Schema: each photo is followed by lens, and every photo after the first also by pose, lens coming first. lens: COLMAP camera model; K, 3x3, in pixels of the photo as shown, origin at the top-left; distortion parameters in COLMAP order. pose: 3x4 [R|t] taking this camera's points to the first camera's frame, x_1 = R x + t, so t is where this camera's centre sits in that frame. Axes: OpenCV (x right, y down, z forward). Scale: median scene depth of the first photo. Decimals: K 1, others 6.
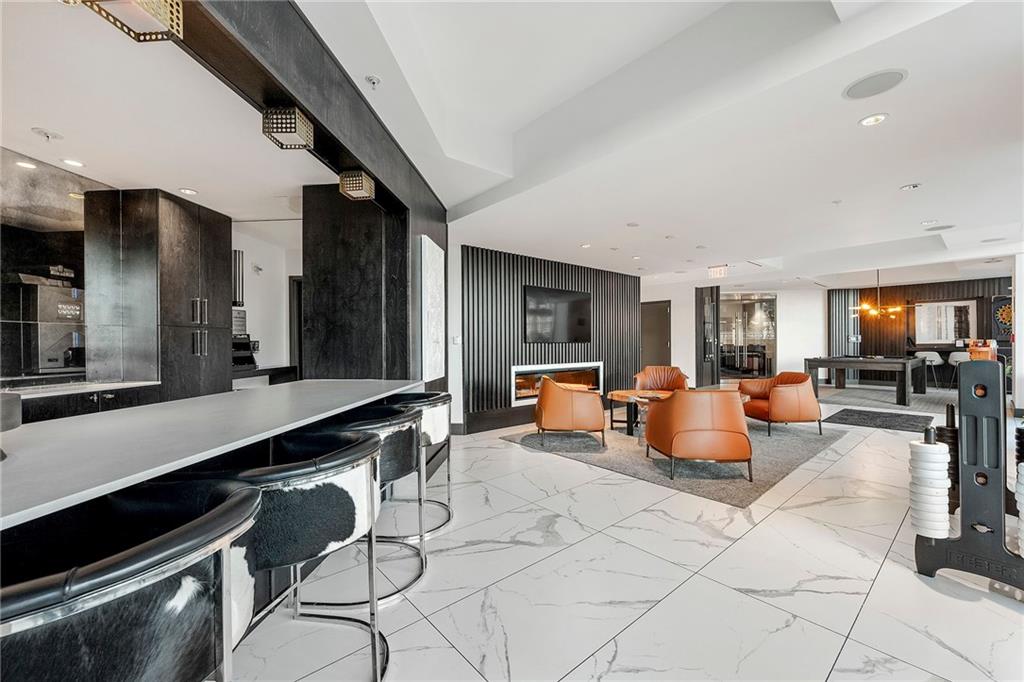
lens RADIAL K [[409.5, 0, 510.2], [0, 409.5, 339.3], [0, 0, 1]] dist [-0.000557, 0.000187]
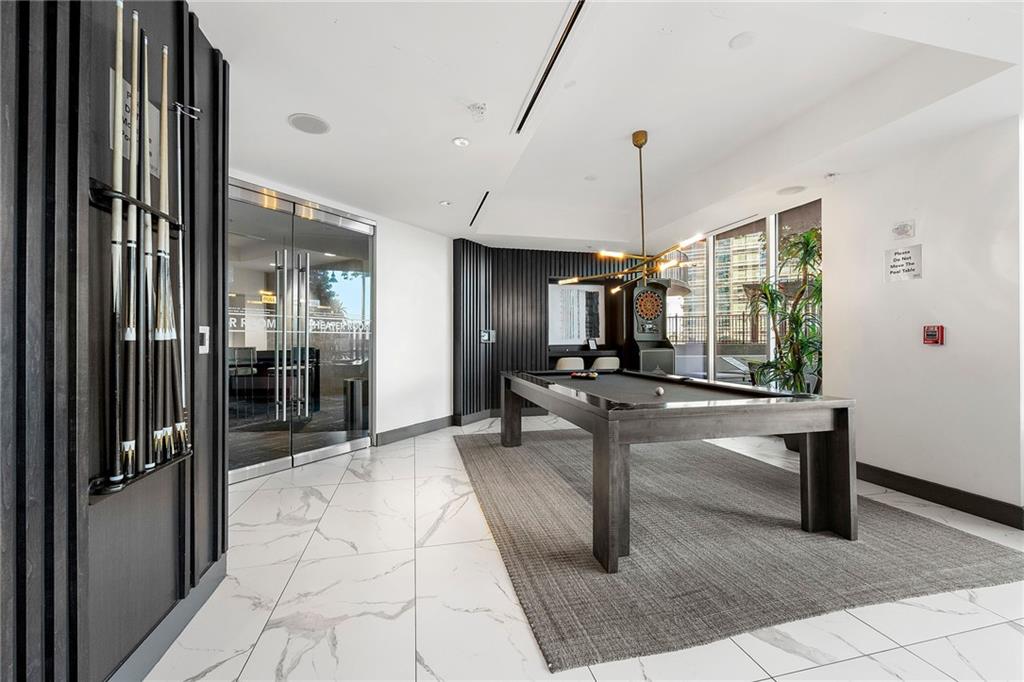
lens RADIAL K [[409.5, 0, 510.2], [0, 409.5, 339.3], [0, 0, 1]] dist [-0.000557, 0.000187]
pose [[0.455362, 0.005874, 0.890287, 0.399781], [-0.009222, 0.999956, -0.001880, 0.003653], [-0.890258, -0.007354, 0.455396, 0.789148]]
